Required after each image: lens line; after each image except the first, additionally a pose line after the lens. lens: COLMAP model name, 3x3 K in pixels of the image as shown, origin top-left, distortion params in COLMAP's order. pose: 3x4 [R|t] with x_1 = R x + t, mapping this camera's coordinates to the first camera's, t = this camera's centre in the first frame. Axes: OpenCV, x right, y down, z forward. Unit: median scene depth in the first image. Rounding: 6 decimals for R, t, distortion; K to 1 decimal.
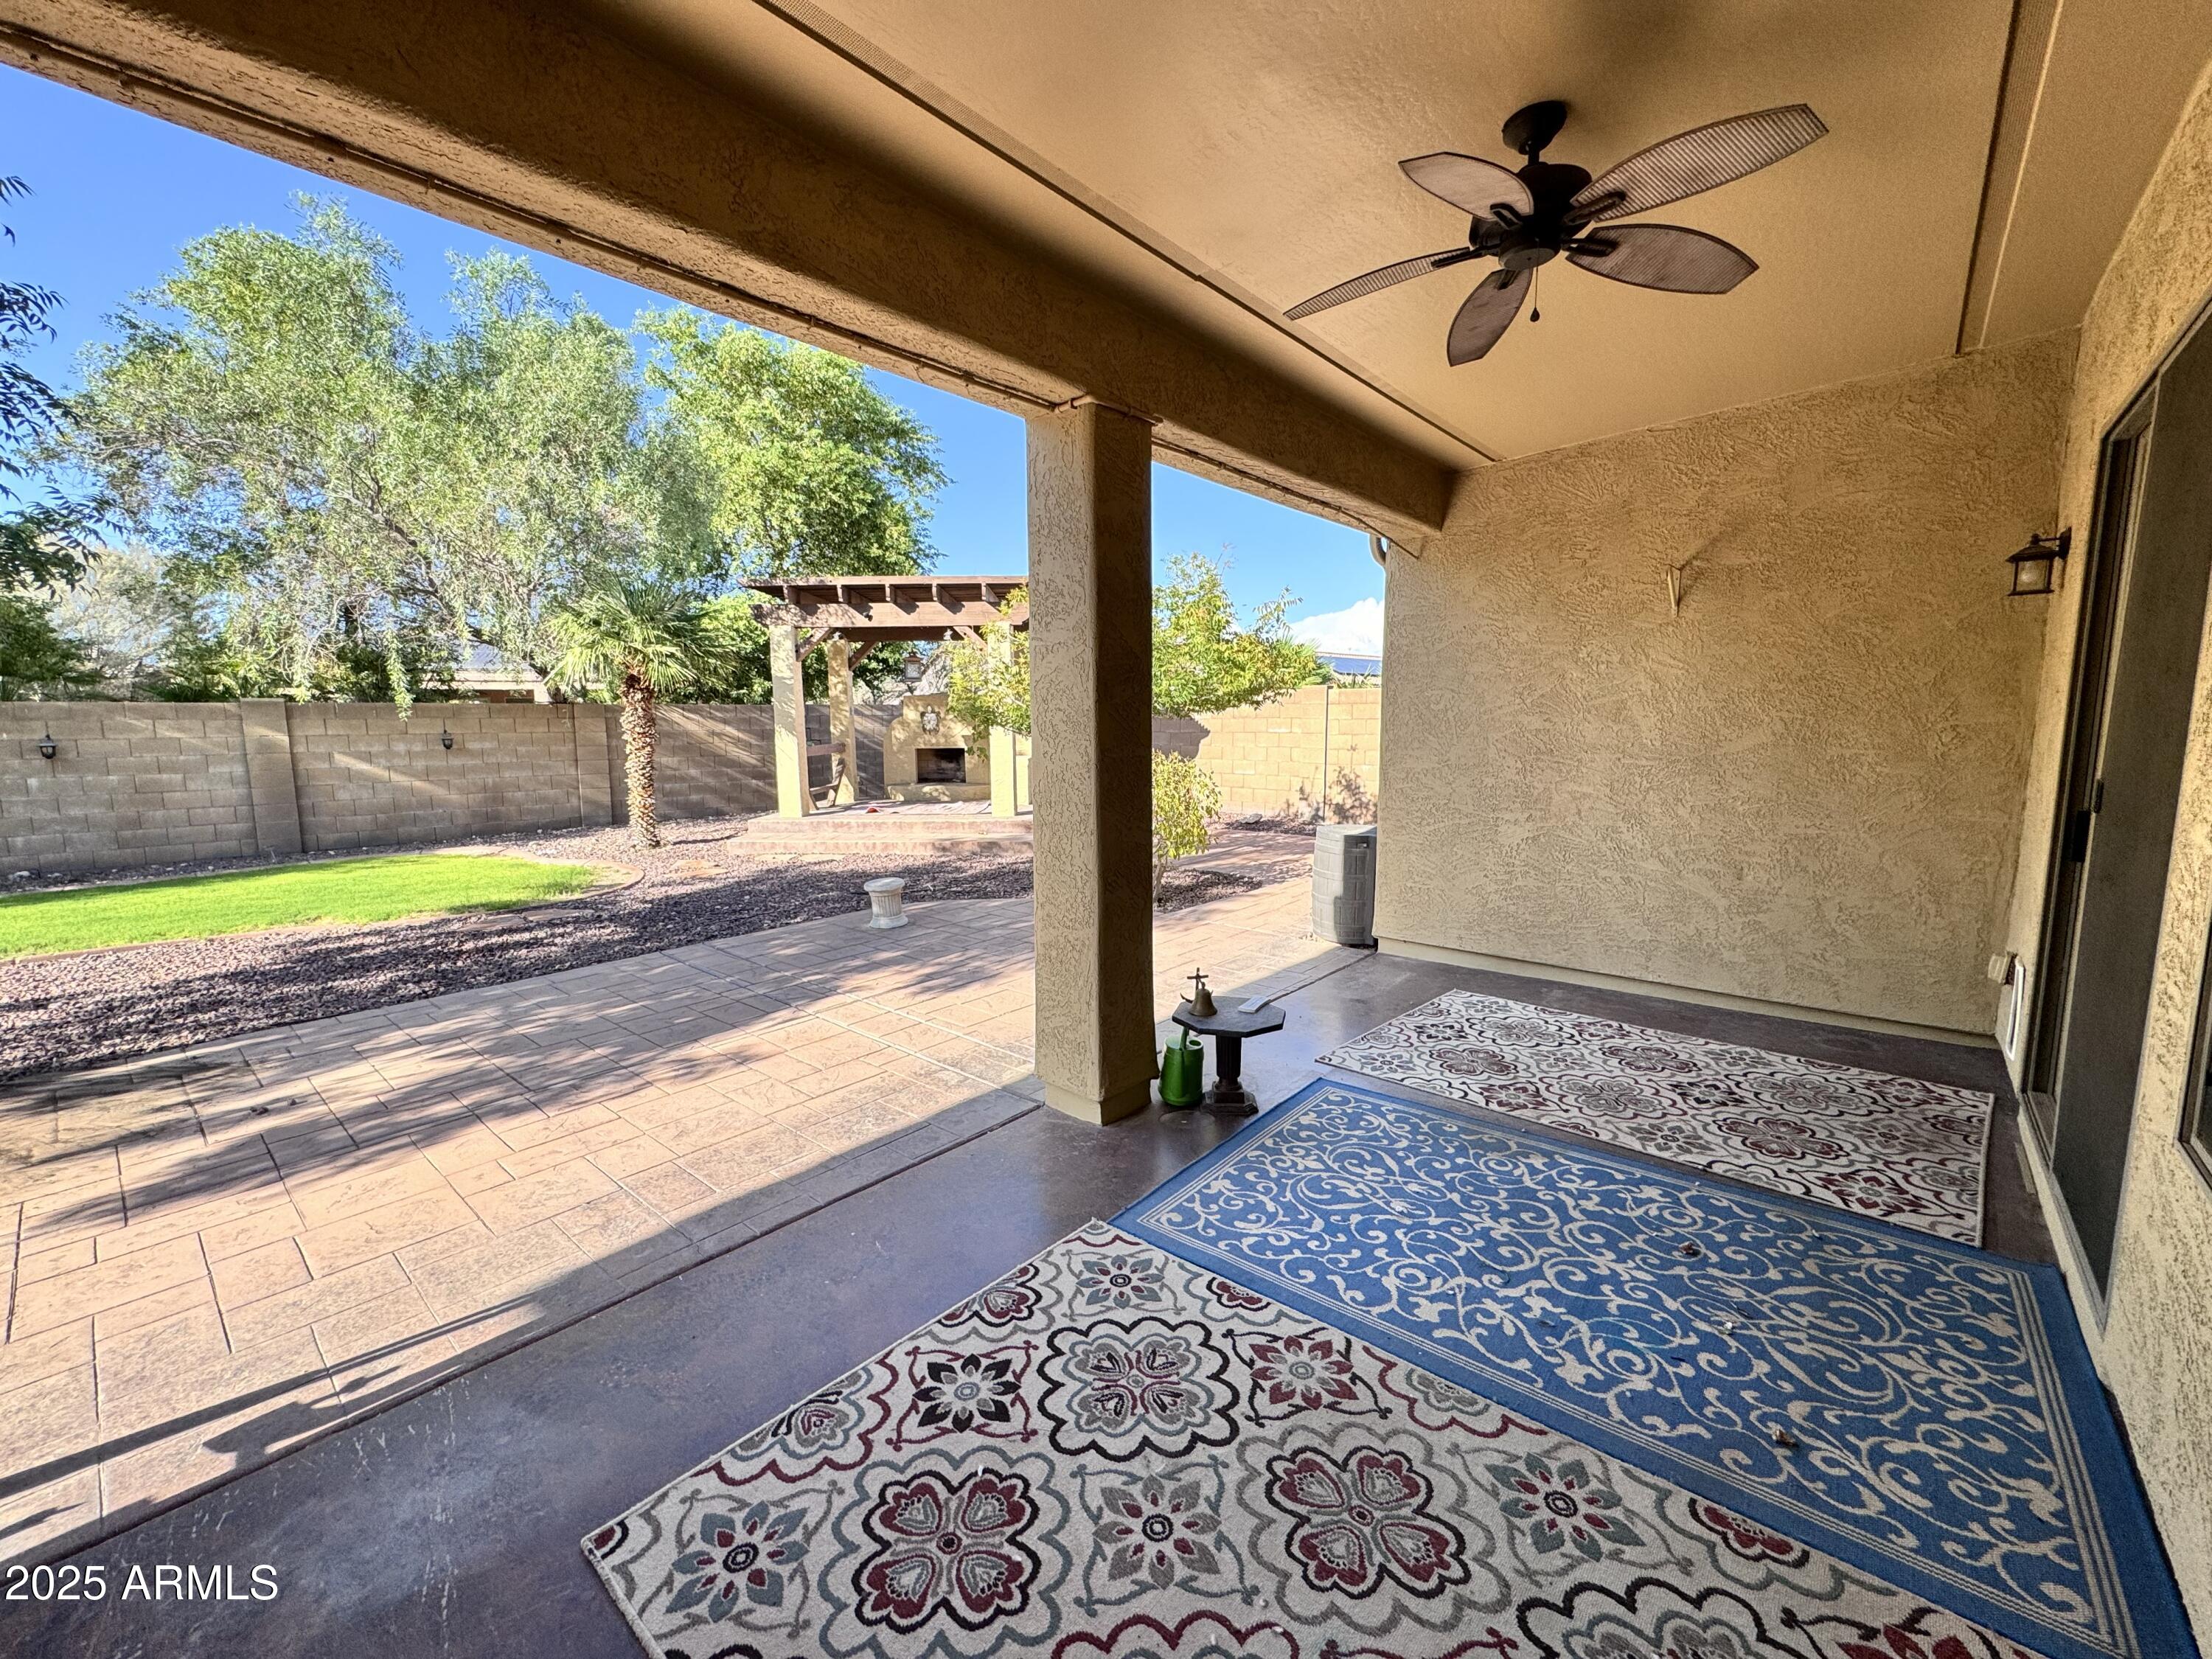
lens RADIAL K [[884.6, 0, 1107.2], [0, 884.6, 827.8], [0, 0, 1]] dist [-0.001850, 0.000104]
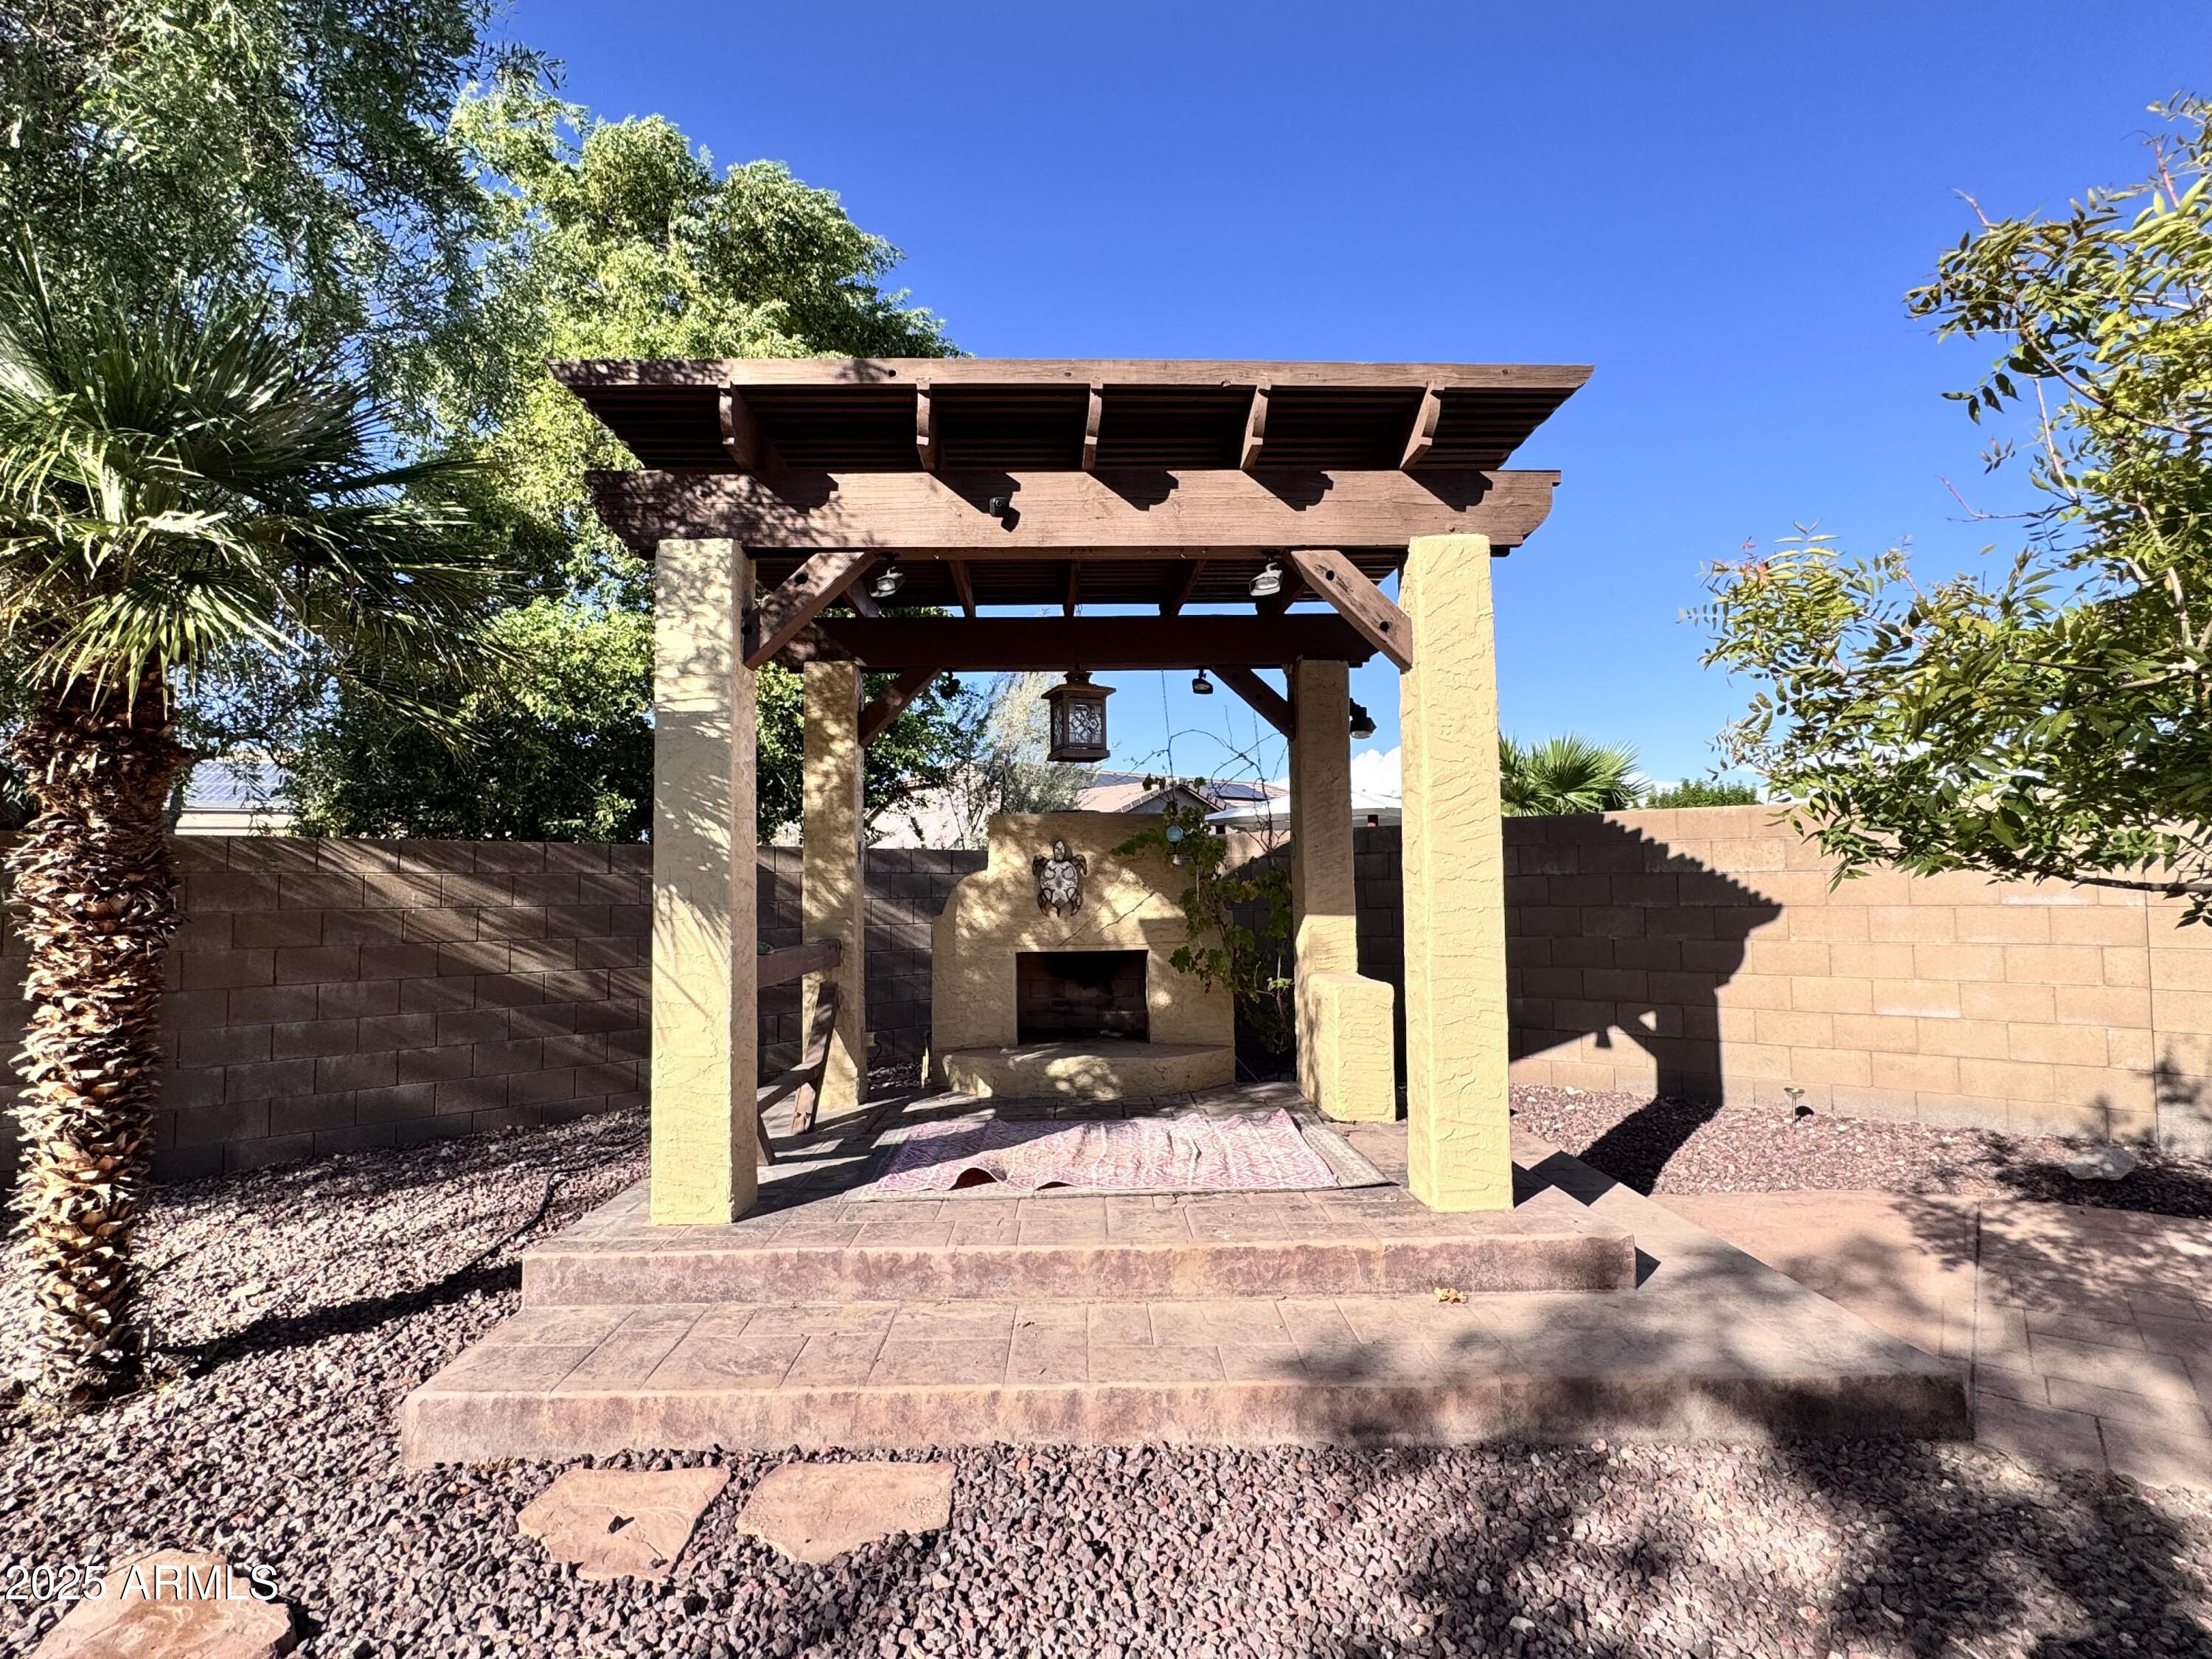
lens RADIAL K [[1111.1, 0, 1106.0], [0, 1111.1, 829.5], [0, 0, 1]] dist [-0.001176, -0.000018]
pose [[0.998851, 0.002268, 0.047864, -0.210277], [0.006400, 0.983613, -0.180179, -0.058059], [-0.047488, 0.180279, 0.982469, 0.542469]]
